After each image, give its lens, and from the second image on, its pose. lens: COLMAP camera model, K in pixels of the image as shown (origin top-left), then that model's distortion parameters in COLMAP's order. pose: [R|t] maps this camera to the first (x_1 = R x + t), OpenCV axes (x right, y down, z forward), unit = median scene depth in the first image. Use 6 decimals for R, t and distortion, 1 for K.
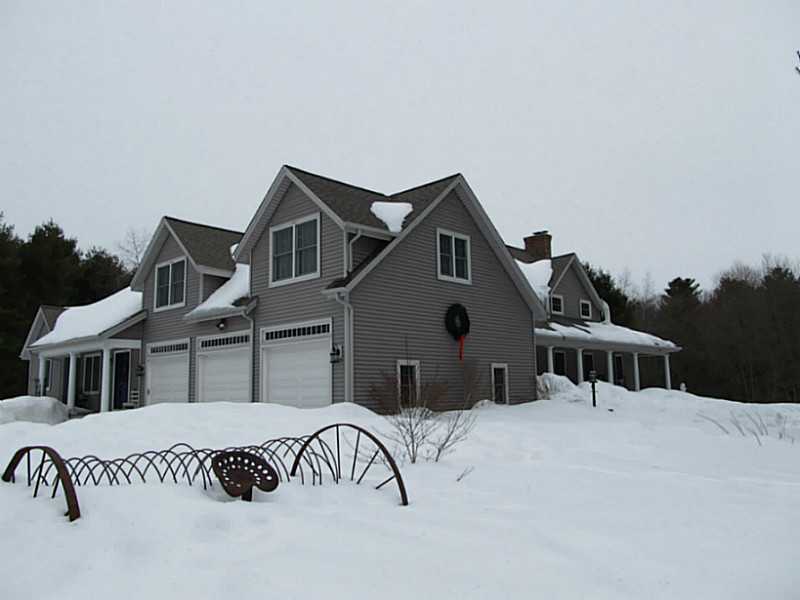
lens RADIAL K [[658.6, 0, 402.9], [0, 658.6, 299.7], [0, 0, 1]] dist [-0.065620, 0.011347]
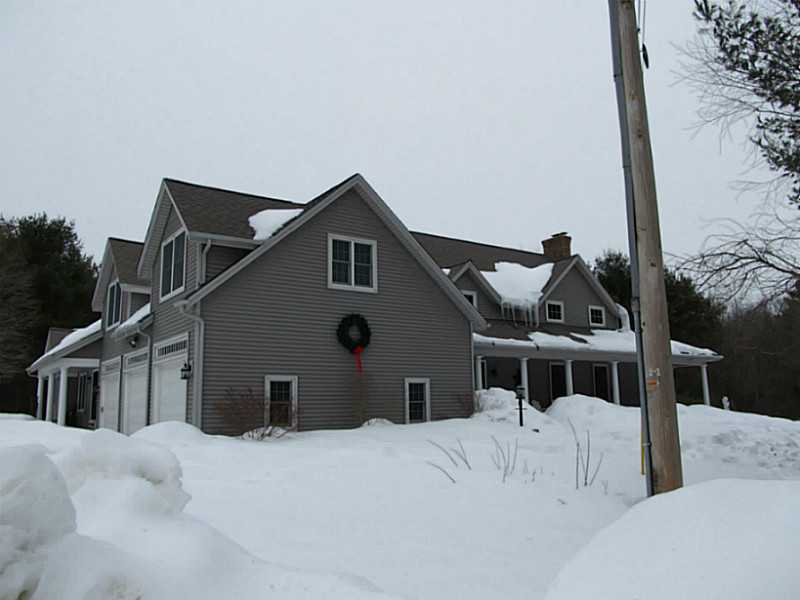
lens RADIAL K [[658.6, 0, 399.4], [0, 658.6, 294.1], [0, 0, 1]] dist [-0.065620, 0.011347]
pose [[0.979725, -0.037673, -0.196775, 0.304488], [0.031372, 0.998893, -0.035040, 0.011943], [0.197877, 0.028157, 0.979822, 0.099319]]
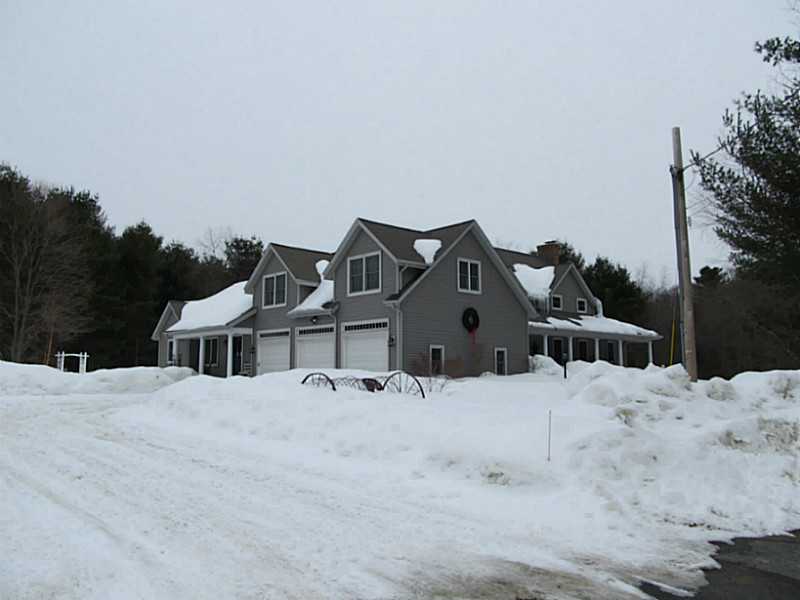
lens RADIAL K [[658.6, 0, 401.6], [0, 658.6, 300.2], [0, 0, 1]] dist [-0.065620, 0.011347]
pose [[0.997678, 0.008275, -0.067605, 0.024482], [-0.006194, 0.999502, 0.030937, -0.052765], [0.067827, -0.030447, 0.997232, -0.470473]]
